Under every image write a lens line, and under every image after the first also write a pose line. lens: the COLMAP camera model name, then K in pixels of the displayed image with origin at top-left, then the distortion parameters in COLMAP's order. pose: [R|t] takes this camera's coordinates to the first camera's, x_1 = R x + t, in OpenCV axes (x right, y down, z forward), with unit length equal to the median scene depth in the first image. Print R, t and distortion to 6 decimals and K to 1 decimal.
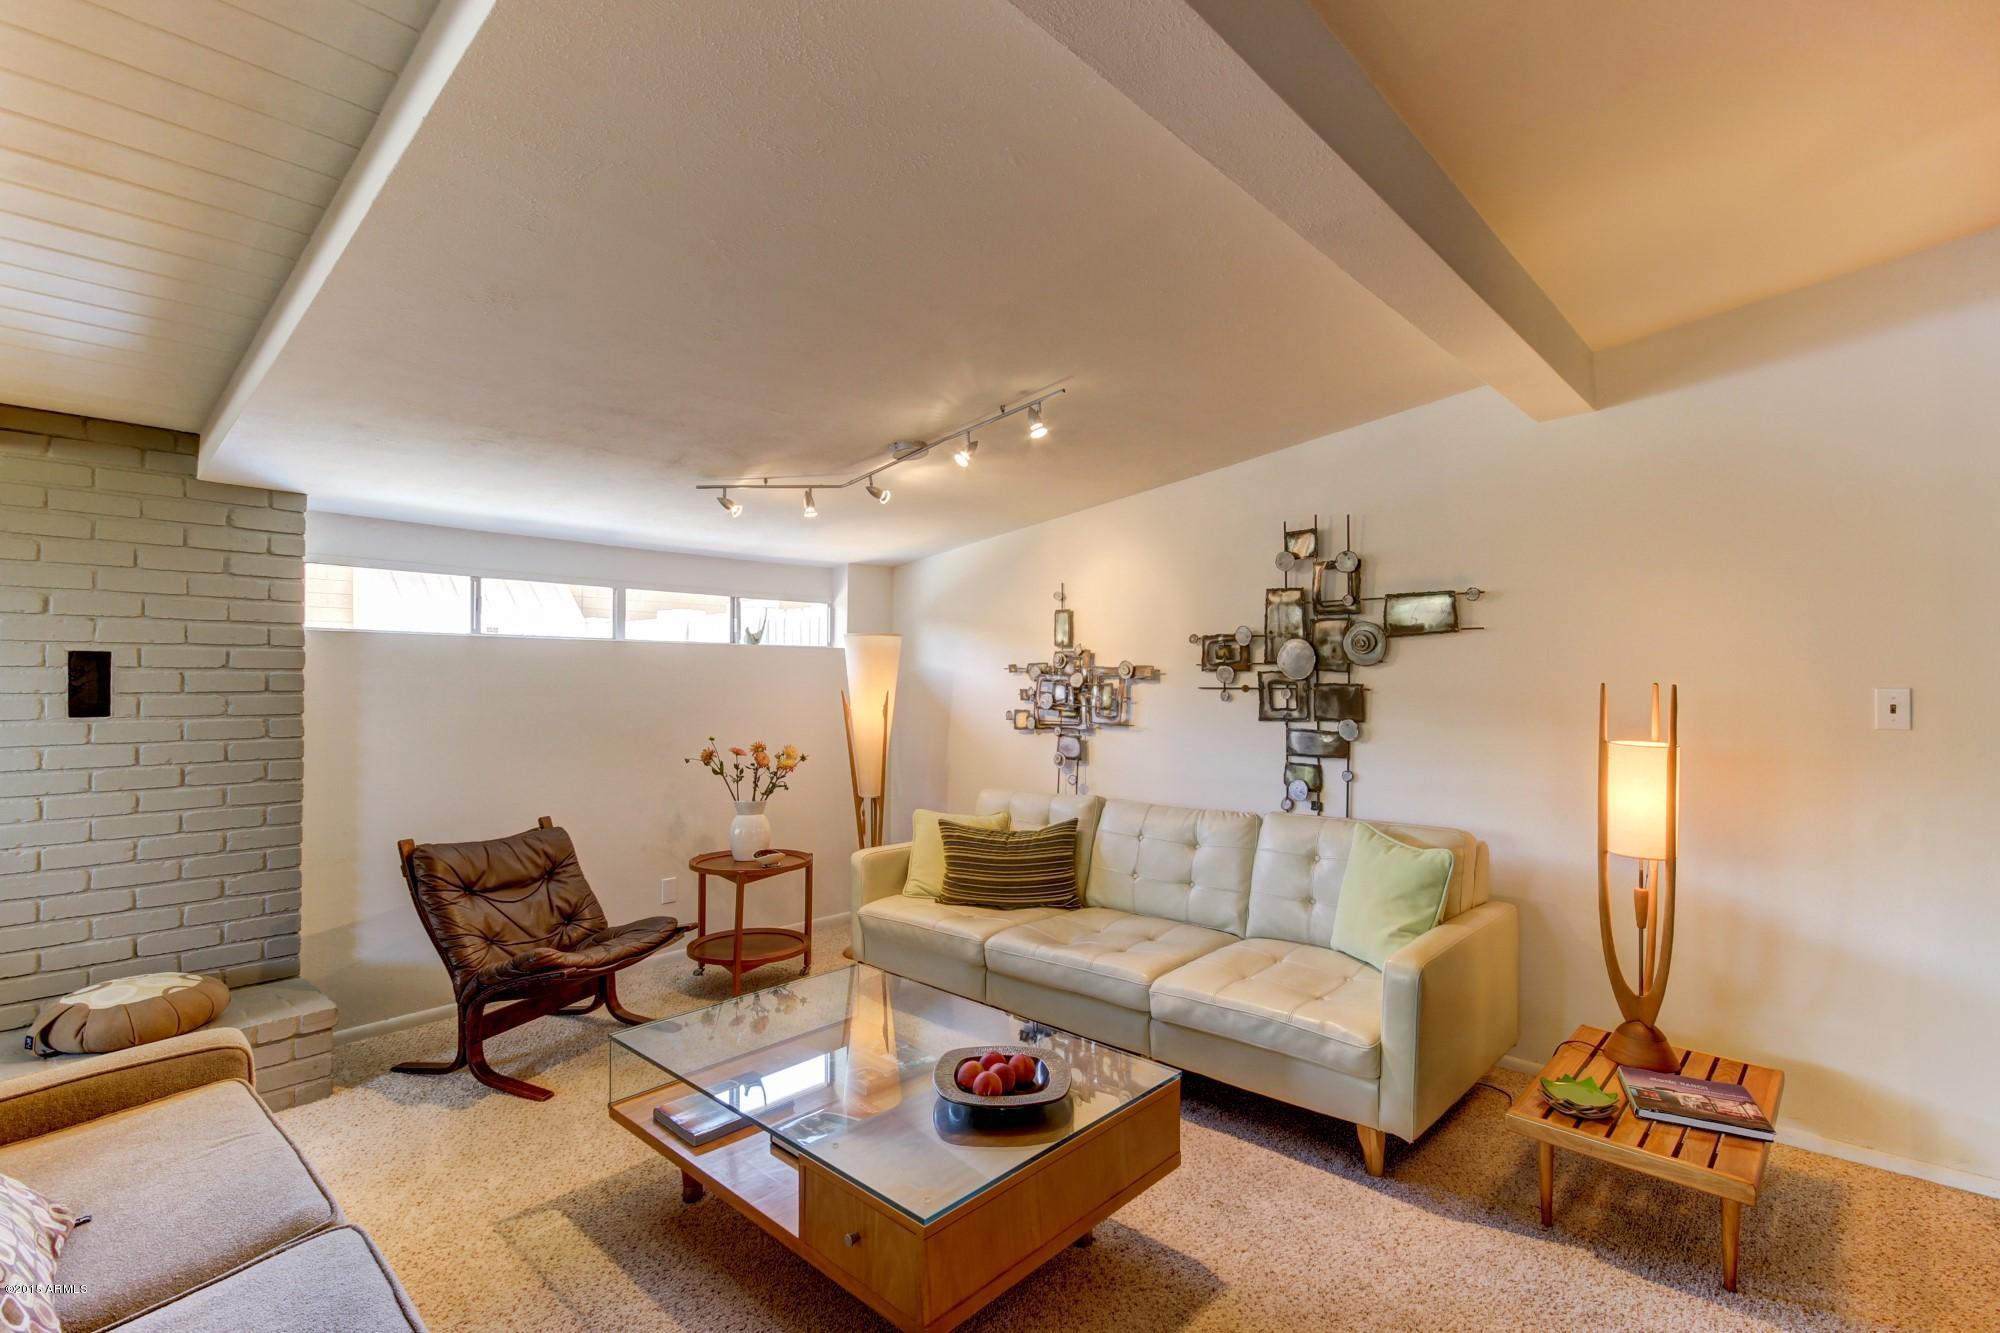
lens RADIAL K [[933.0, 0, 1028.0], [0, 933.0, 674.3], [0, 0, 1]] dist [0.021086, -0.002464]
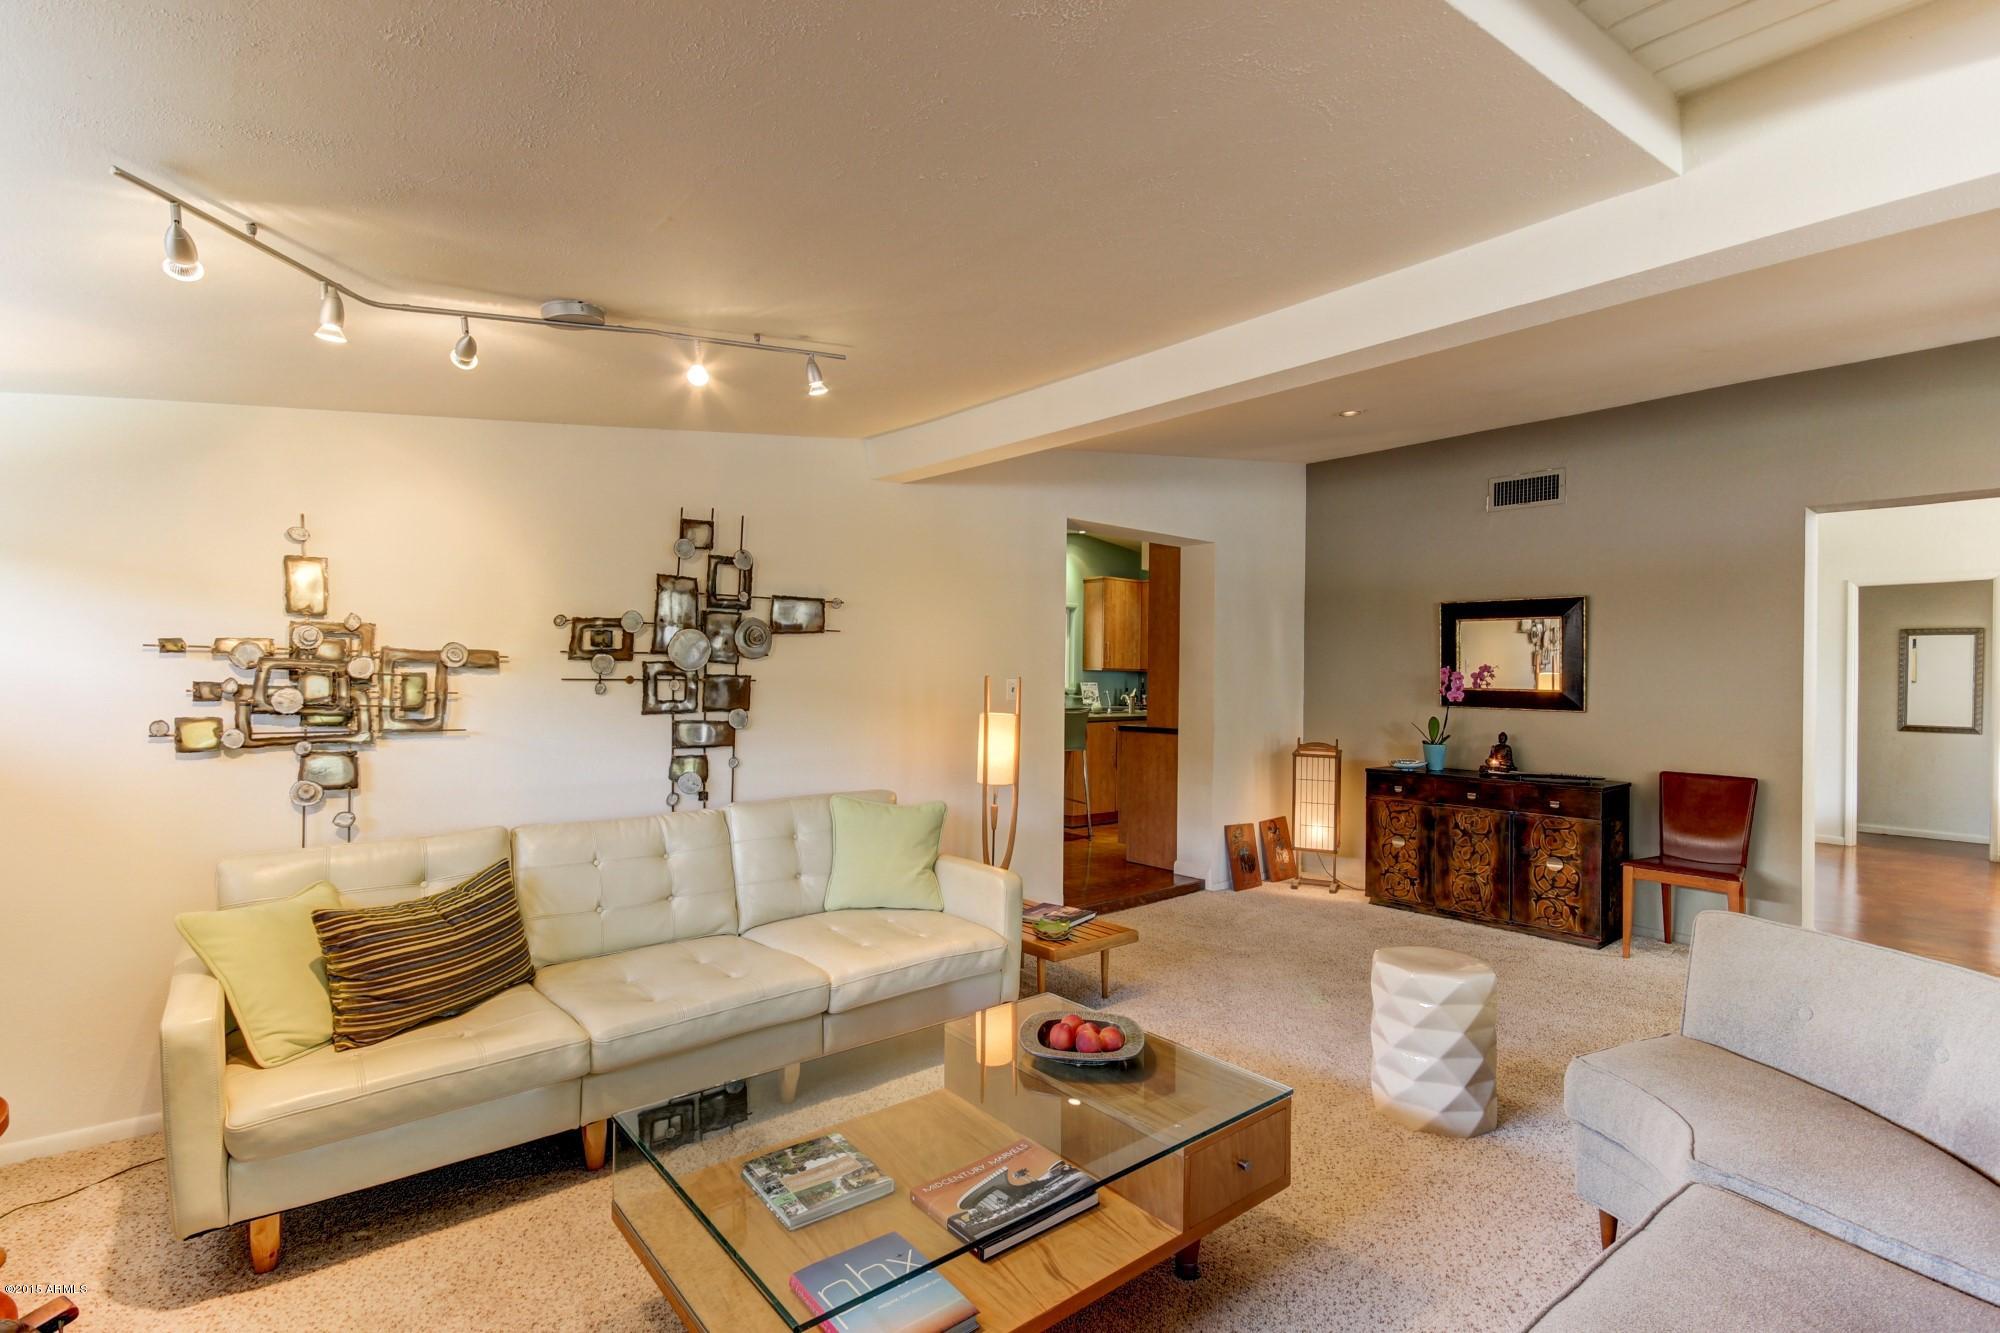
lens RADIAL K [[933.0, 0, 996.8], [0, 933.0, 678.4], [0, 0, 1]] dist [0.021086, -0.002464]
pose [[0.153939, -0.002085, 0.988078, -0.619133], [-0.015064, 0.999877, 0.004457, 0.004350], [-0.987966, -0.015570, 0.153888, 0.514921]]
